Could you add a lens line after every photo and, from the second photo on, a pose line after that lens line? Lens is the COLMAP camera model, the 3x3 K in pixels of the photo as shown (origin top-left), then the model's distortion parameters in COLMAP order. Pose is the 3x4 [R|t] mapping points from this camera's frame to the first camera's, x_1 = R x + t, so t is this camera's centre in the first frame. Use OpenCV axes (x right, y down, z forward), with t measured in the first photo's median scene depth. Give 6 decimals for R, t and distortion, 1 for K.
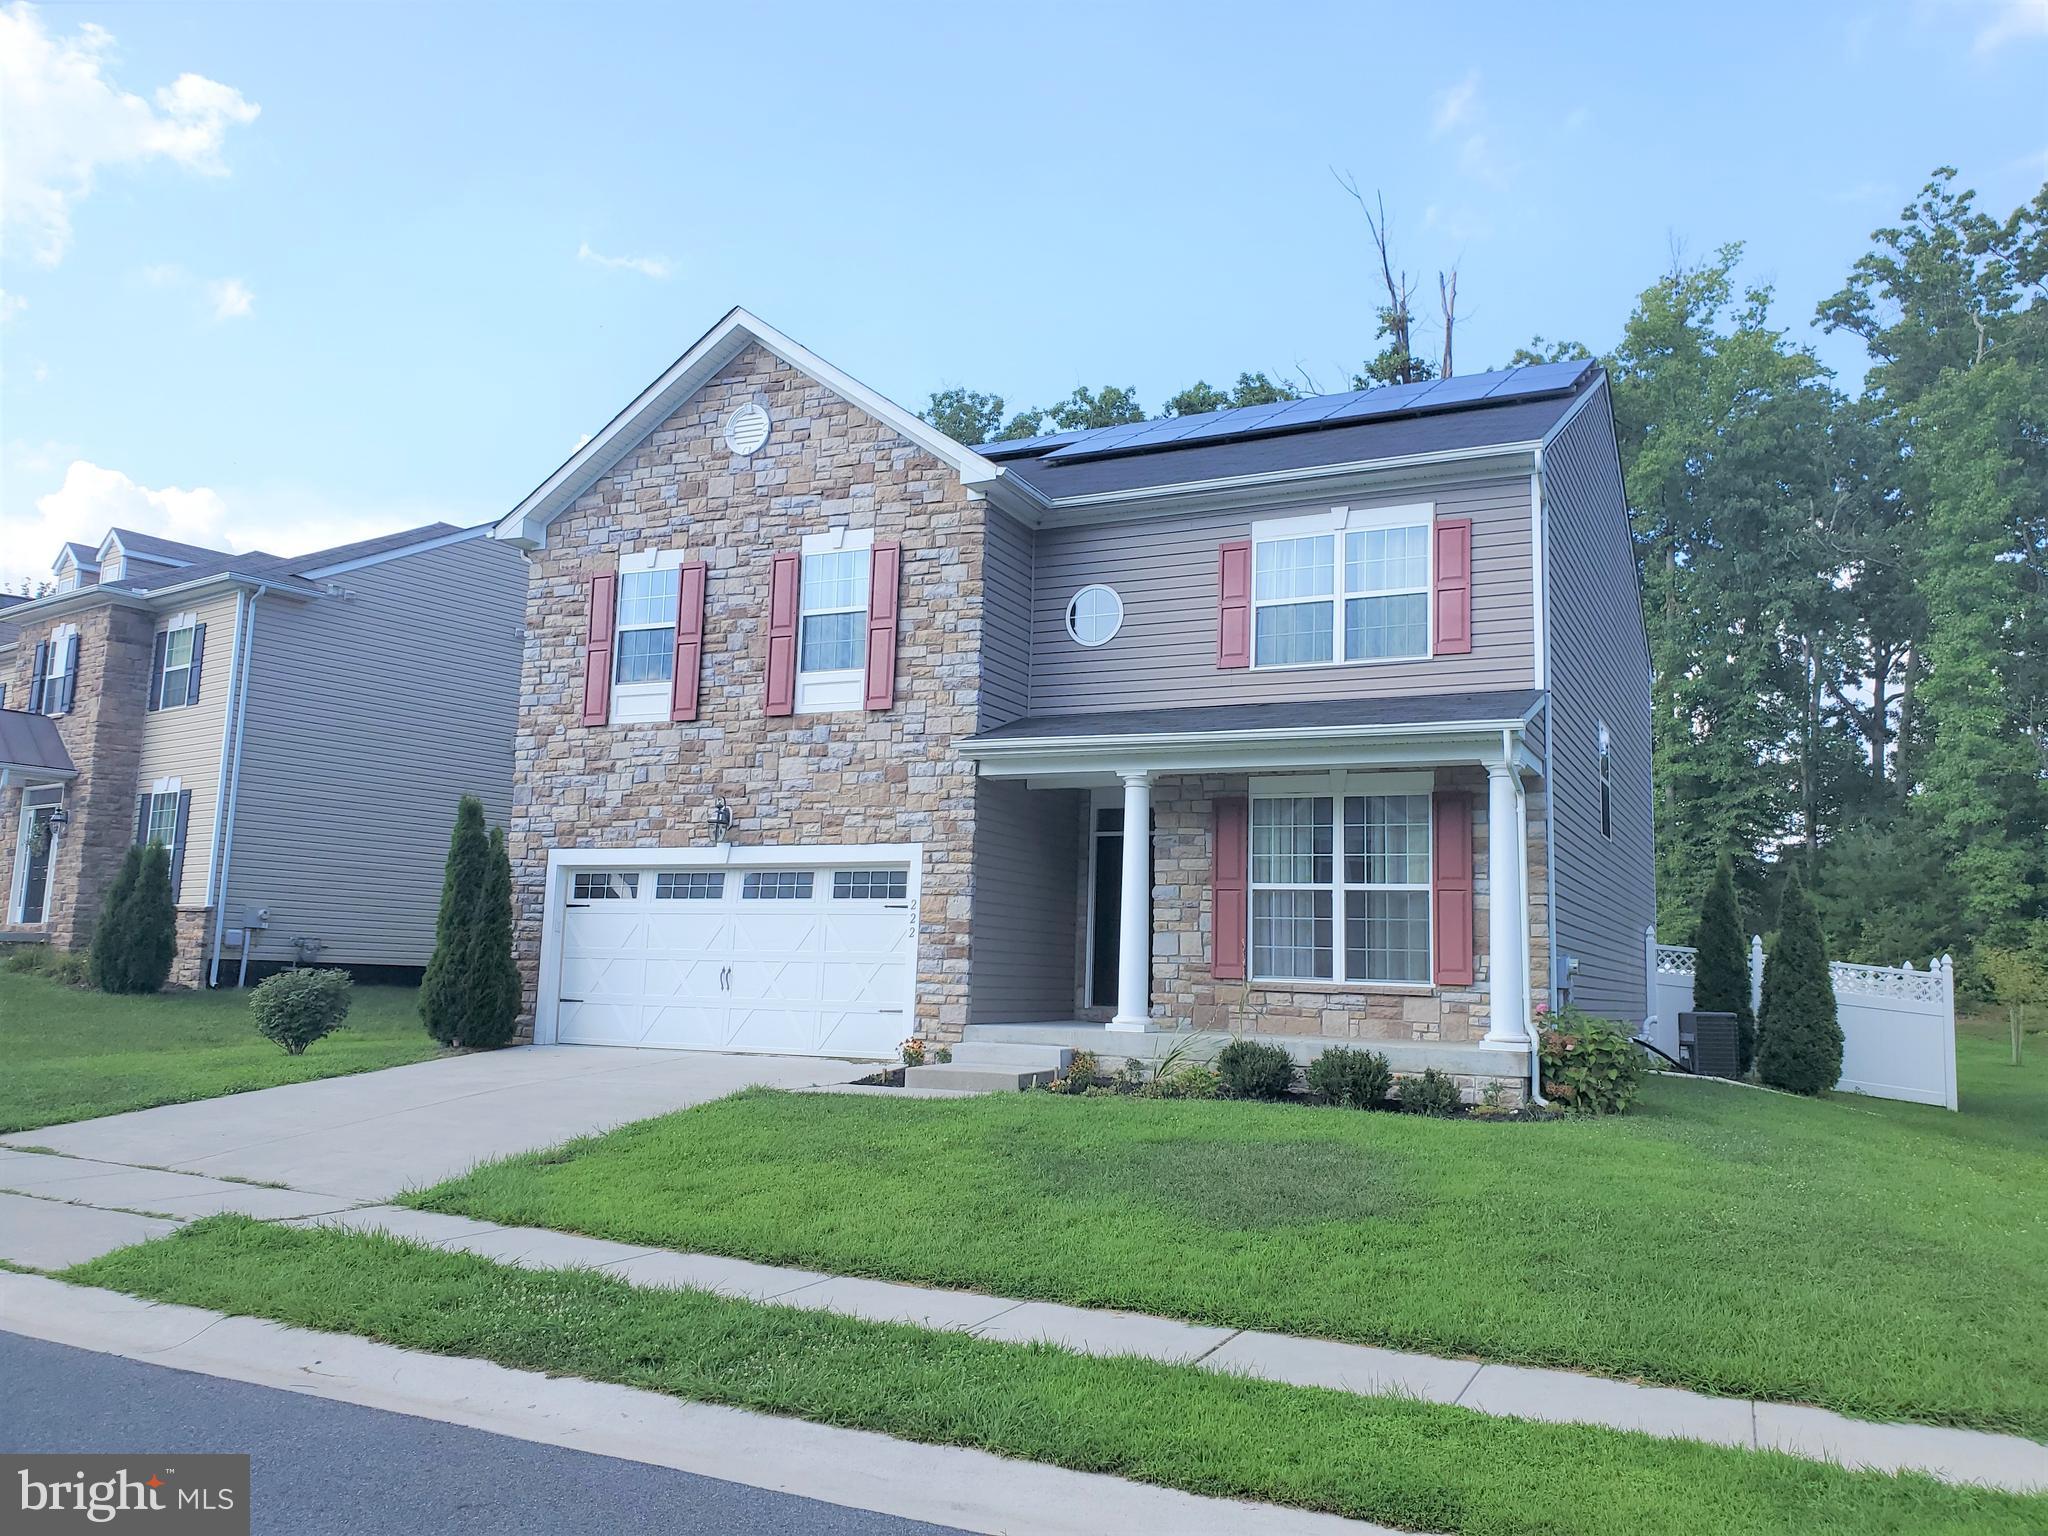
lens RADIAL K [[1557.8, 0, 1024.3], [0, 1557.8, 767.1], [0, 0, 1]] dist [0.046897, -0.004199]
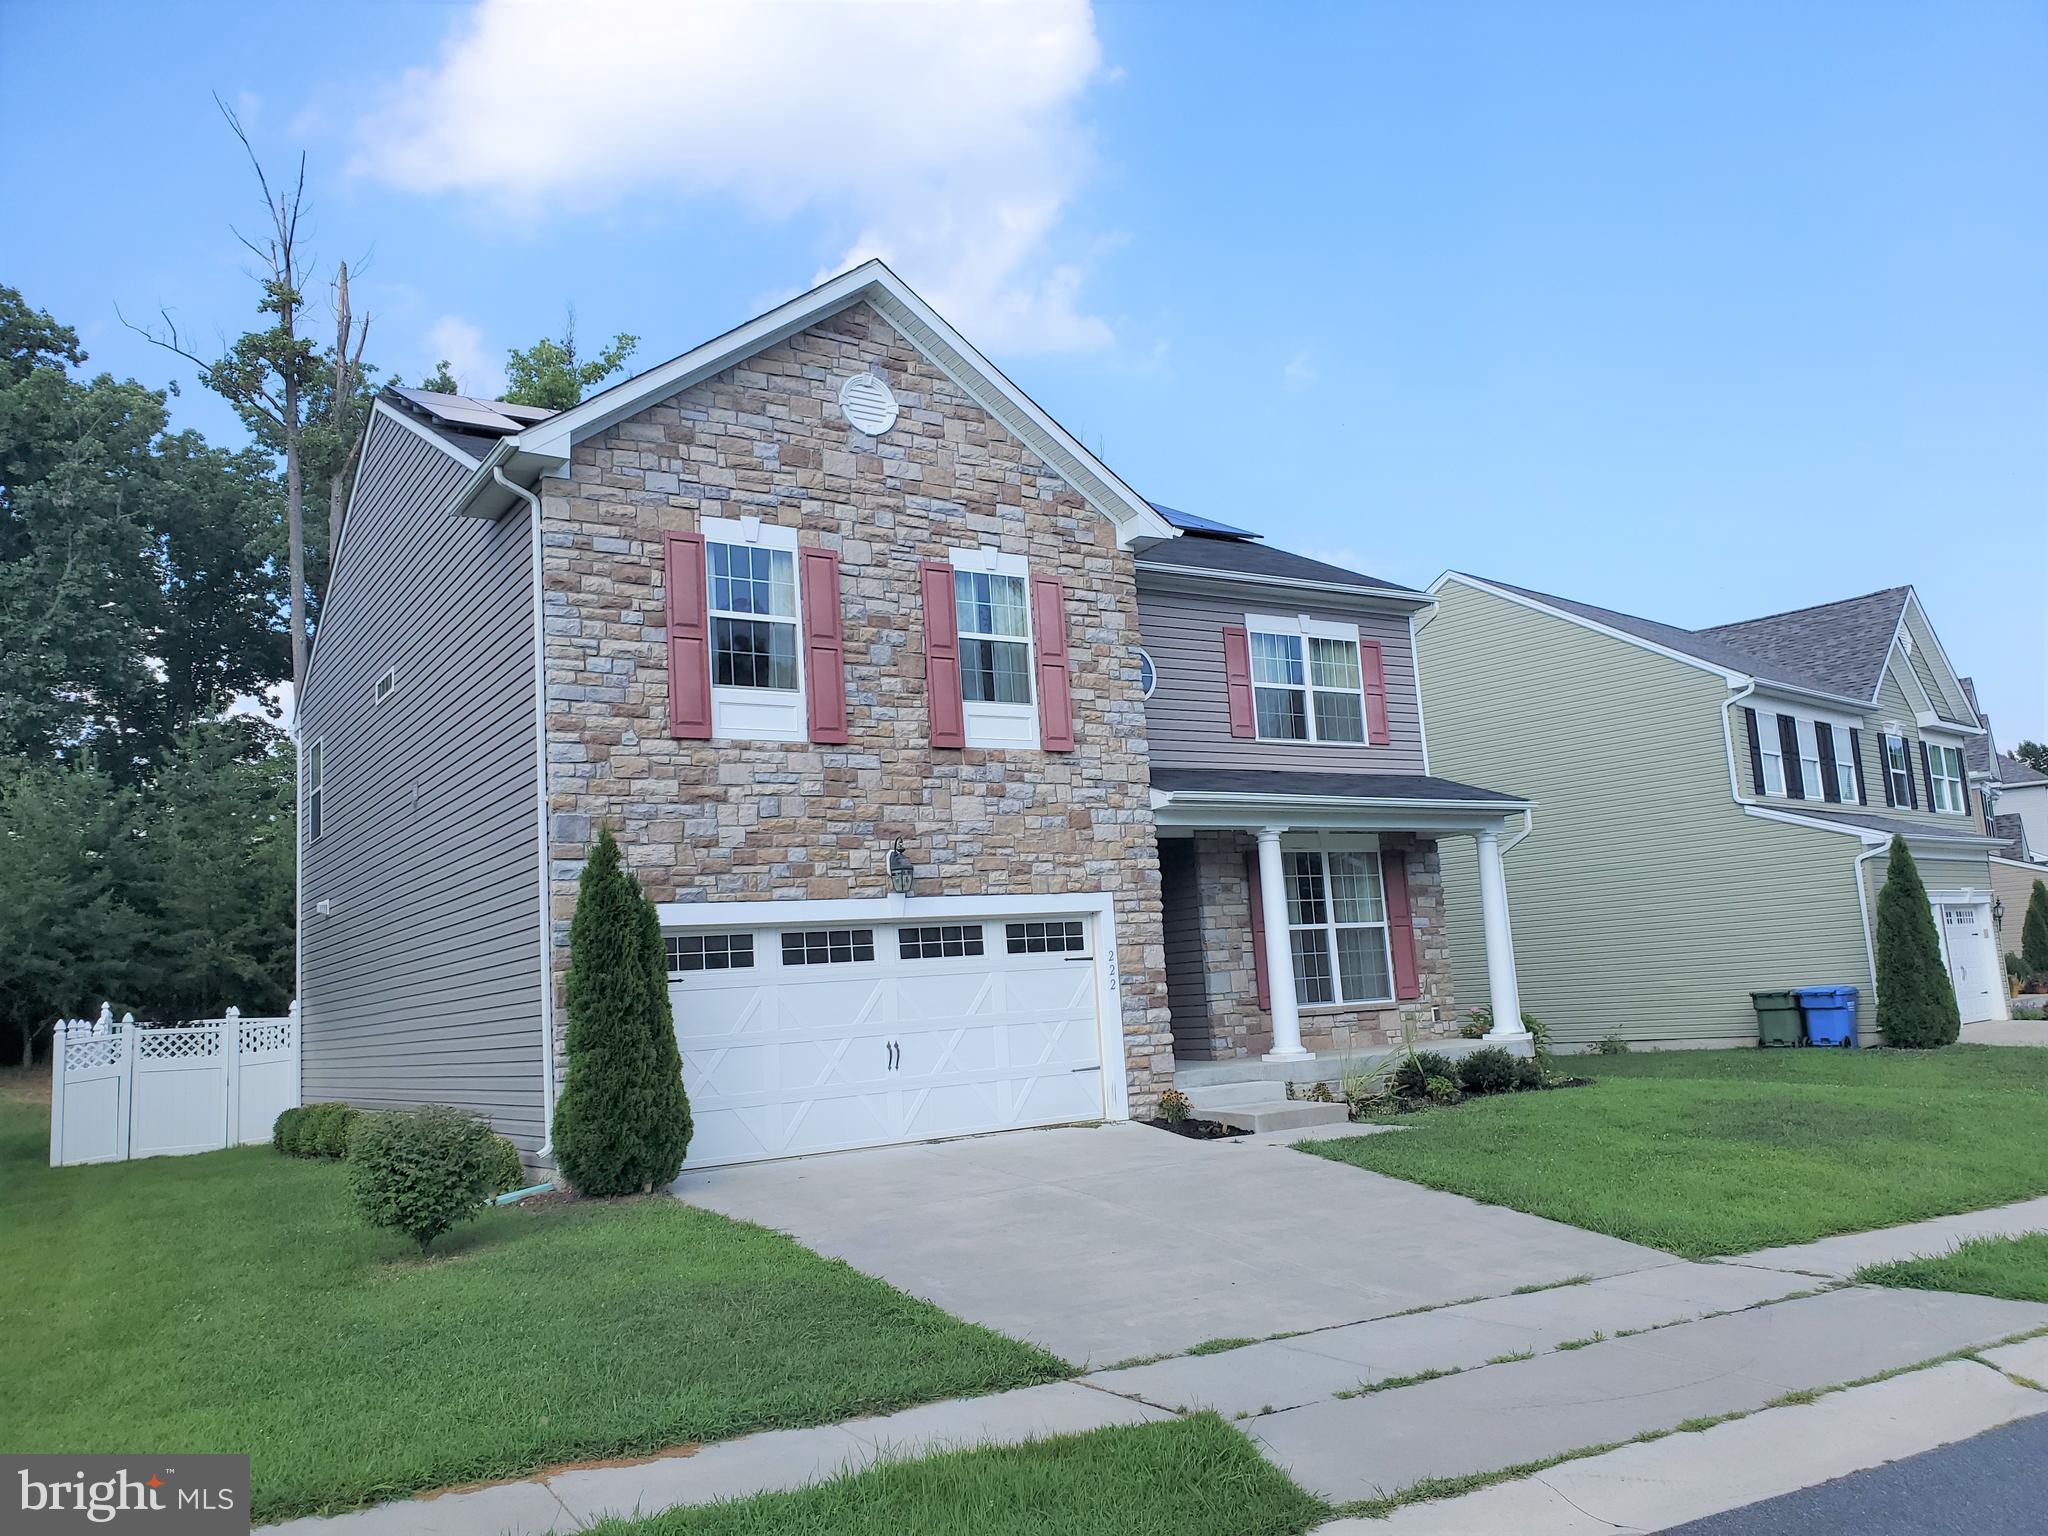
lens RADIAL K [[1604.6, 0, 1019.9], [0, 1604.6, 764.7], [0, 0, 1]] dist [0.077313, 0.000819]
pose [[0.516416, 0.062756, 0.854035, -0.906719], [-0.035078, 0.998024, -0.052125, 0.022130], [-0.855619, -0.003039, 0.517597, 0.498930]]
